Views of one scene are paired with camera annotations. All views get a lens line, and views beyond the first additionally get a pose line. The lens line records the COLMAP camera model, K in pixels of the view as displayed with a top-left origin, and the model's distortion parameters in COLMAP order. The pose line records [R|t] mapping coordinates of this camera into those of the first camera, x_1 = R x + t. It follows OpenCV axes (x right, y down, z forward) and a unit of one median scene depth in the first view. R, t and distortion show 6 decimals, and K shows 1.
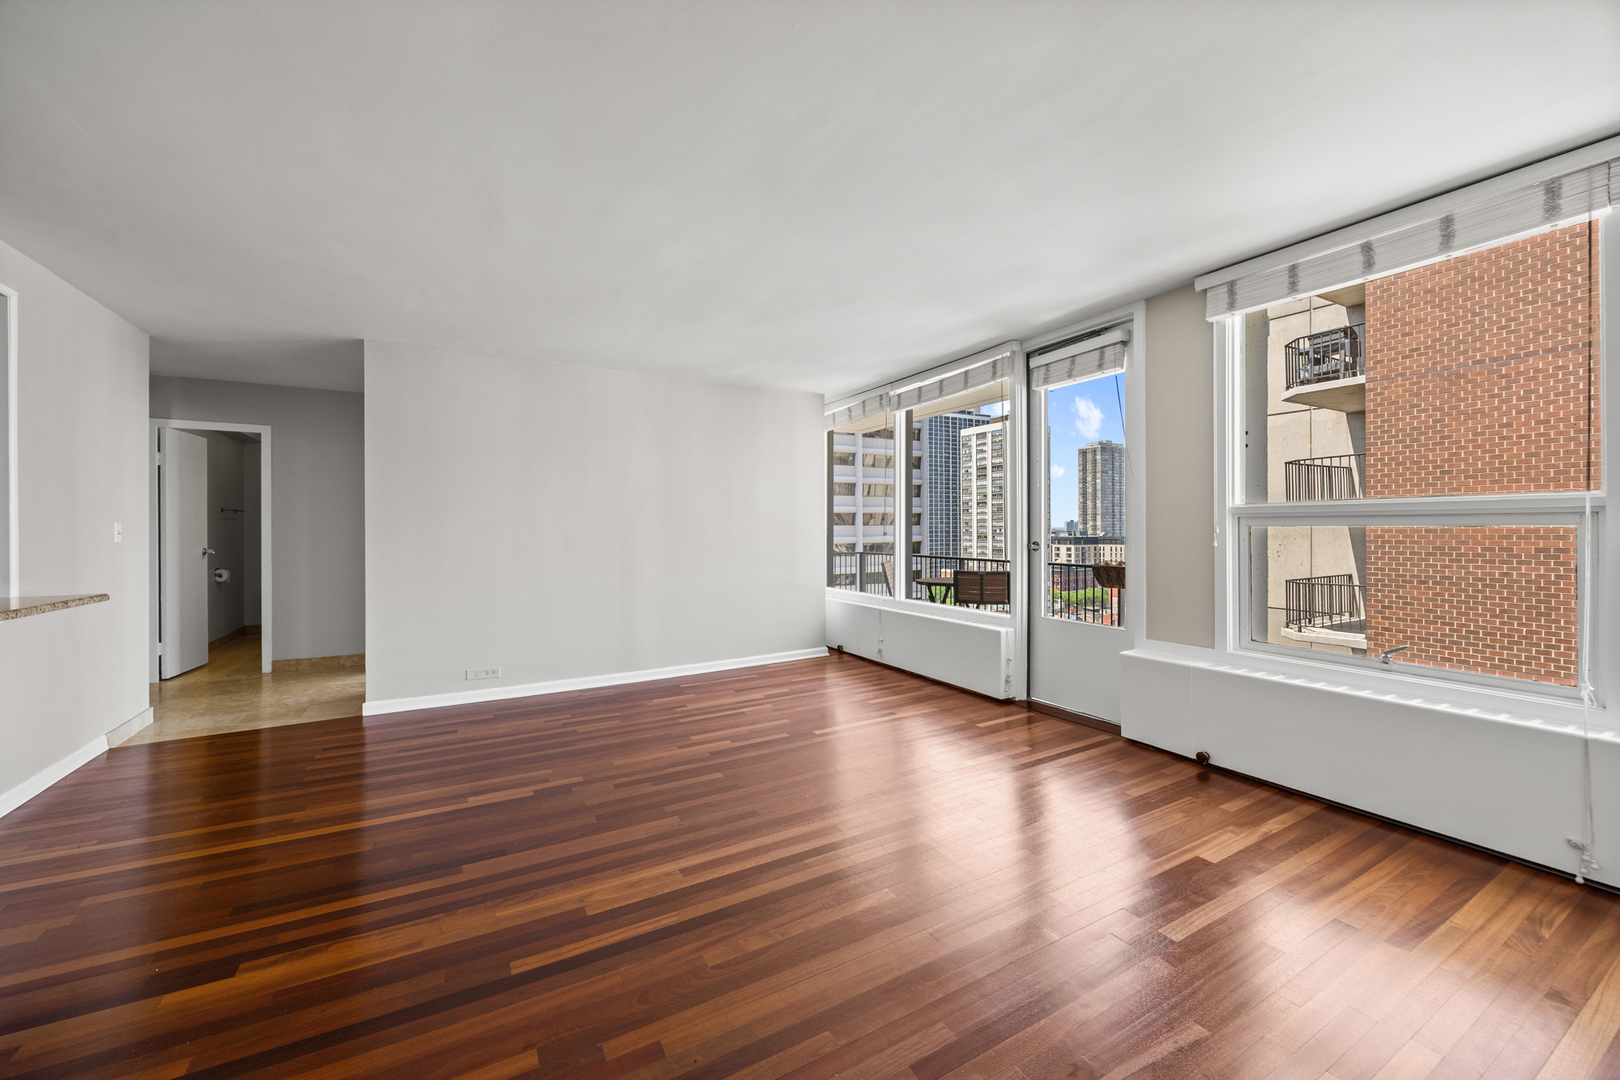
lens RADIAL K [[628.3, 0, 803.9], [0, 628.3, 532.9], [0, 0, 1]] dist [0.001912, 0.000068]
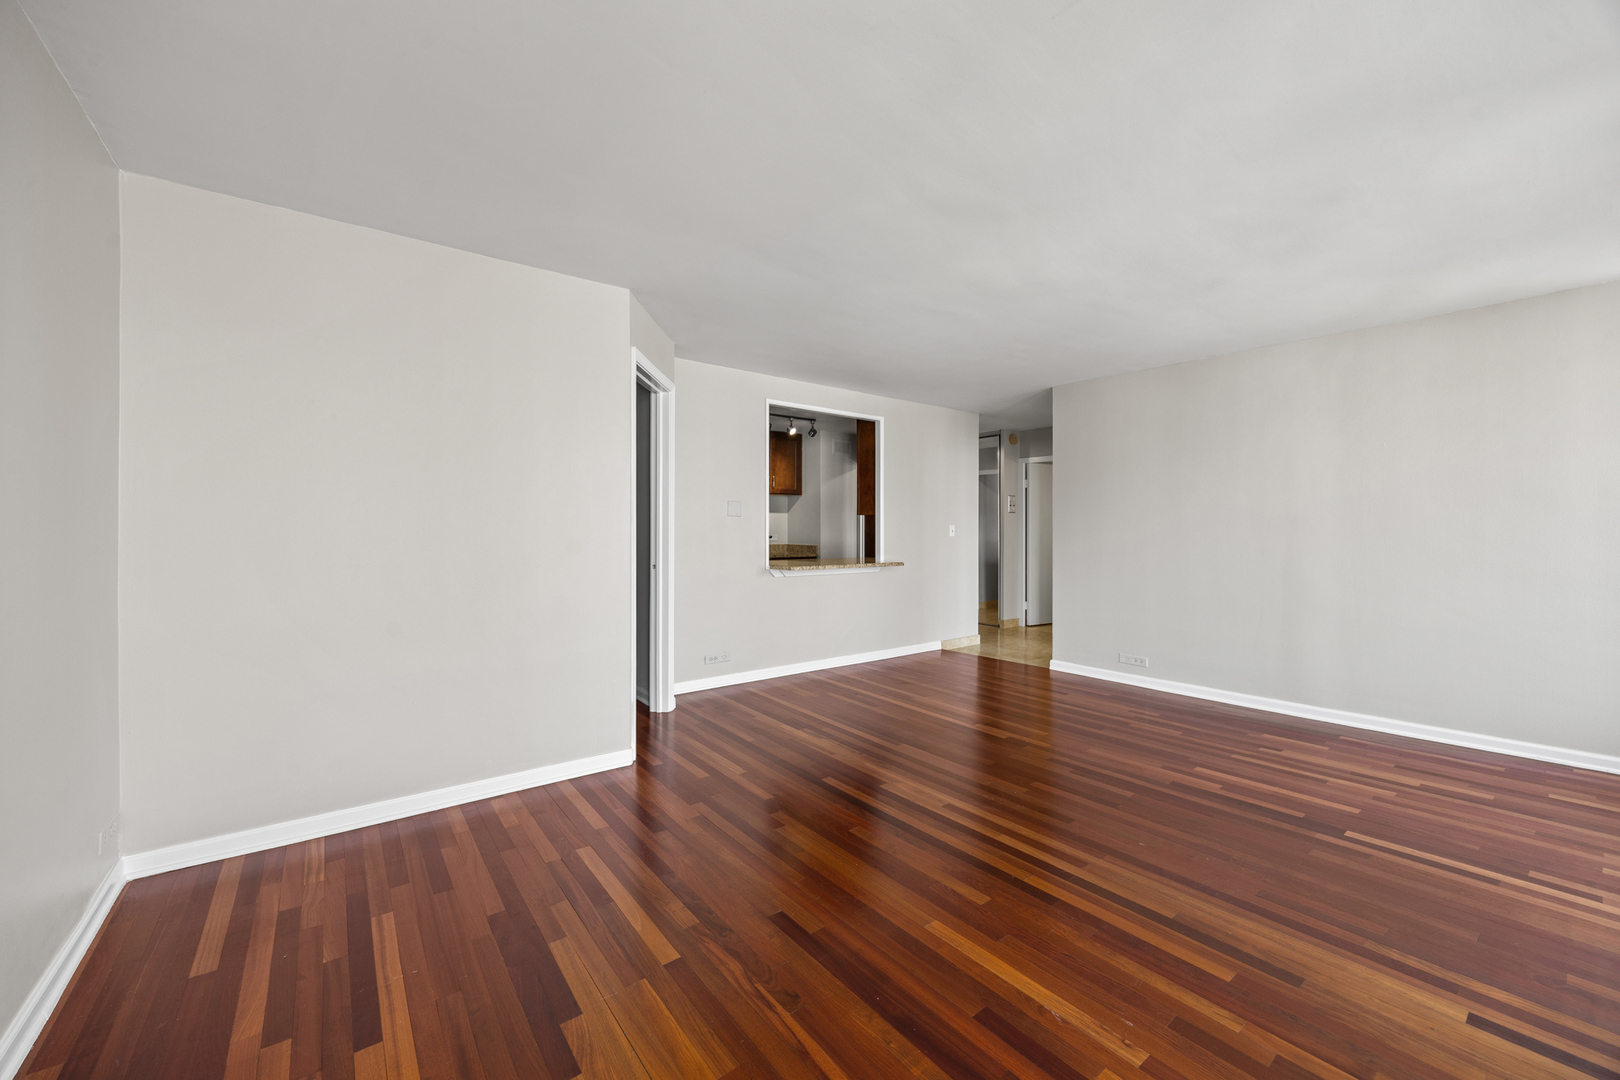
lens RADIAL K [[628.2, 0, 806.6], [0, 628.2, 538.7], [0, 0, 1]] dist [-0.000105, 0.000123]
pose [[0.144646, 0.018859, -0.989304, 0.533497], [-0.007600, 0.999810, 0.017948, -0.006418], [0.989454, 0.004922, 0.144762, 0.289042]]
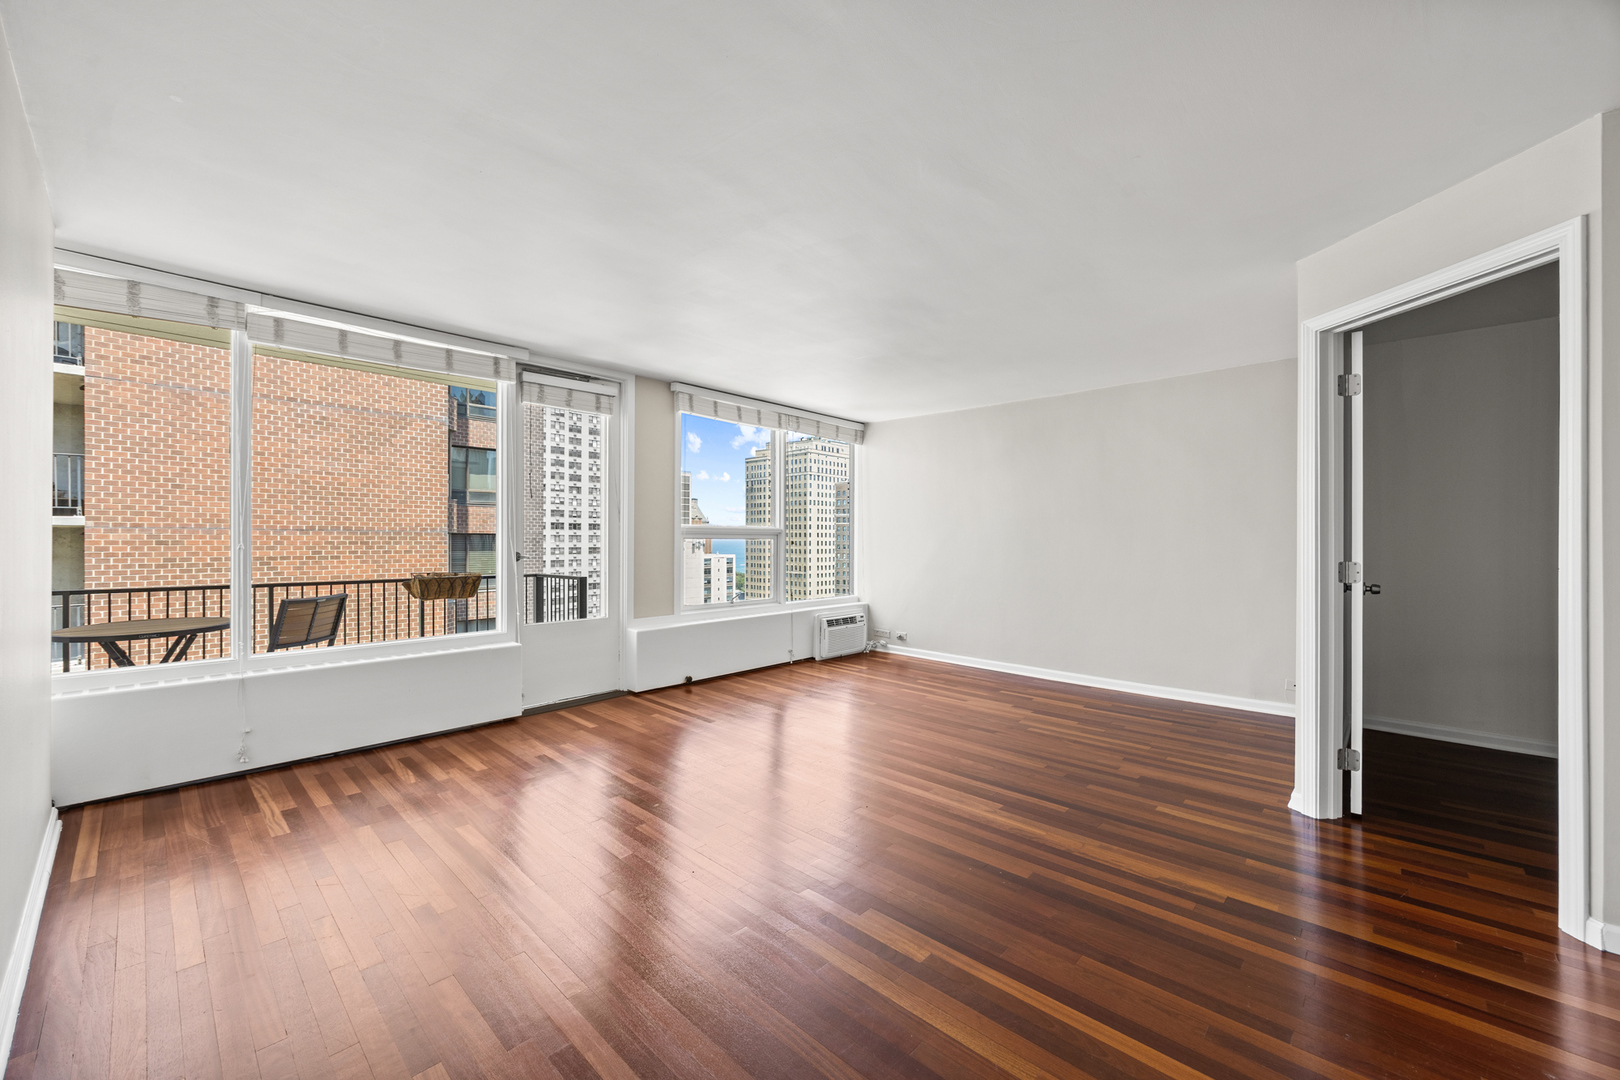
lens RADIAL K [[628.2, 0, 806.6], [0, 628.2, 538.7], [0, 0, 1]] dist [-0.000105, 0.000123]
pose [[-0.301398, 0.005376, 0.953483, -0.756288], [0.005495, 0.999977, -0.003901, -0.000722], [-0.953483, 0.004063, -0.301420, 0.889033]]
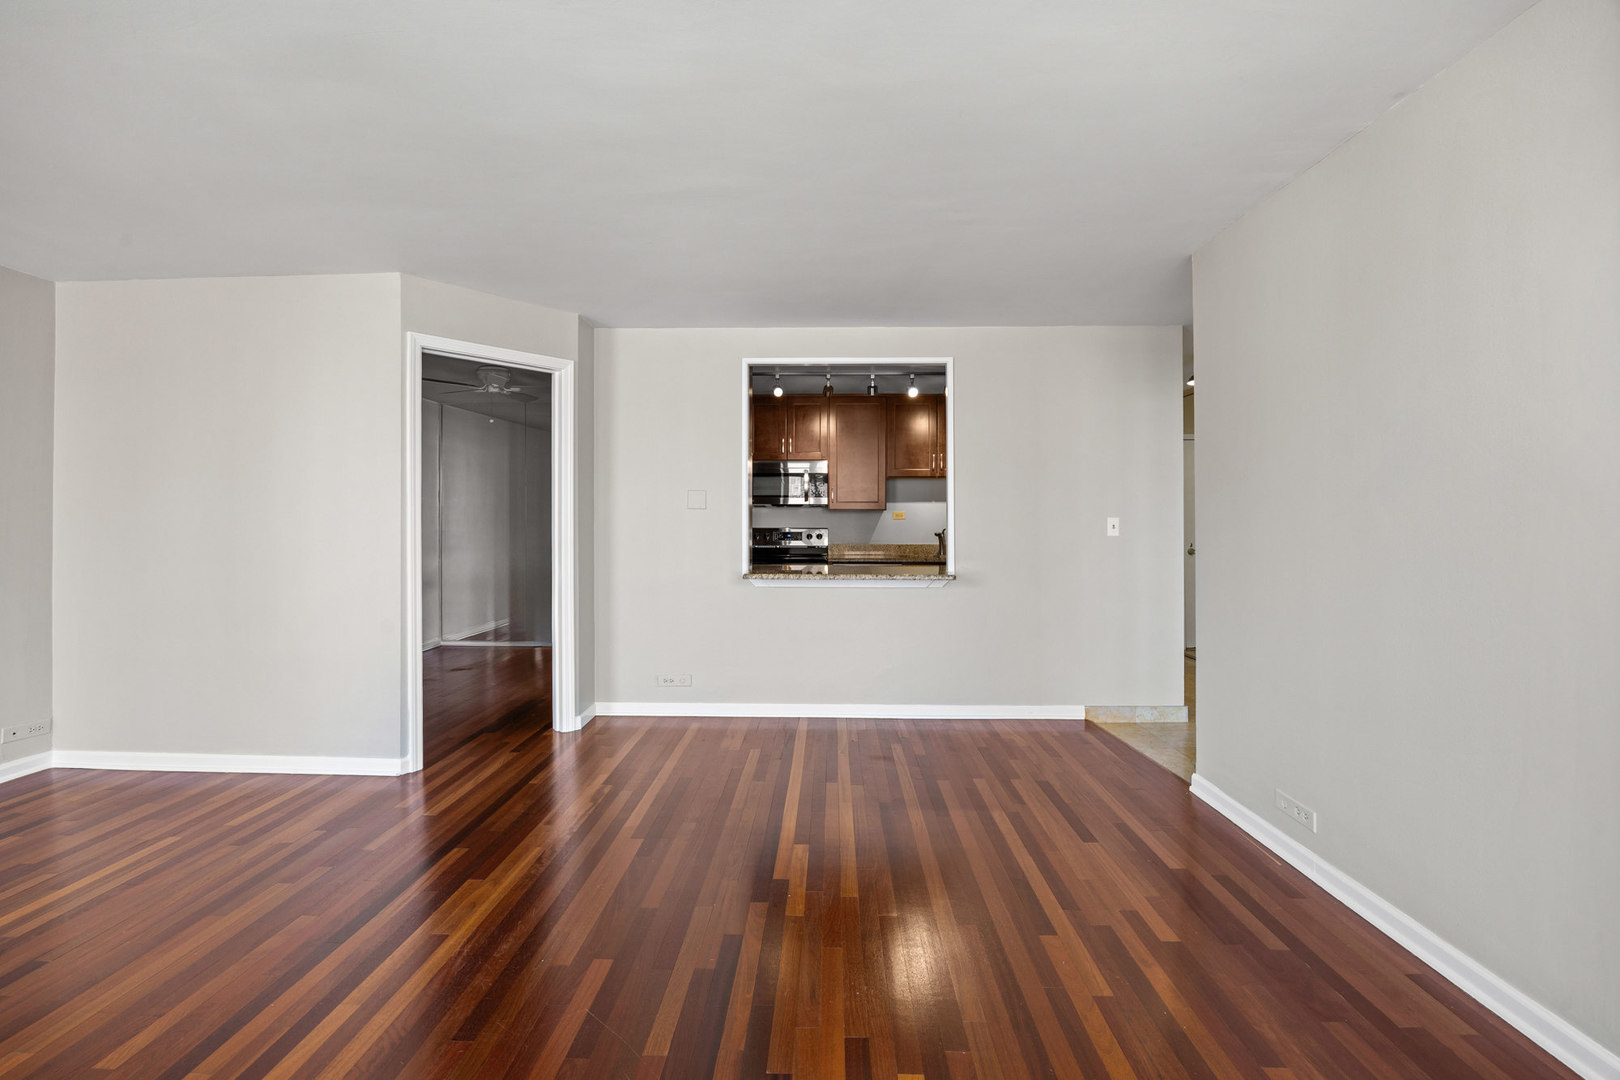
lens RADIAL K [[715.6, 0, 806.5], [0, 715.6, 523.5], [0, 0, 1]] dist [-0.016220, -0.000329]
pose [[-0.513623, 0.007310, -0.857985, 0.198187], [-0.003026, 0.999942, 0.010331, -0.014755], [0.858011, 0.007902, -0.513571, 1.021790]]
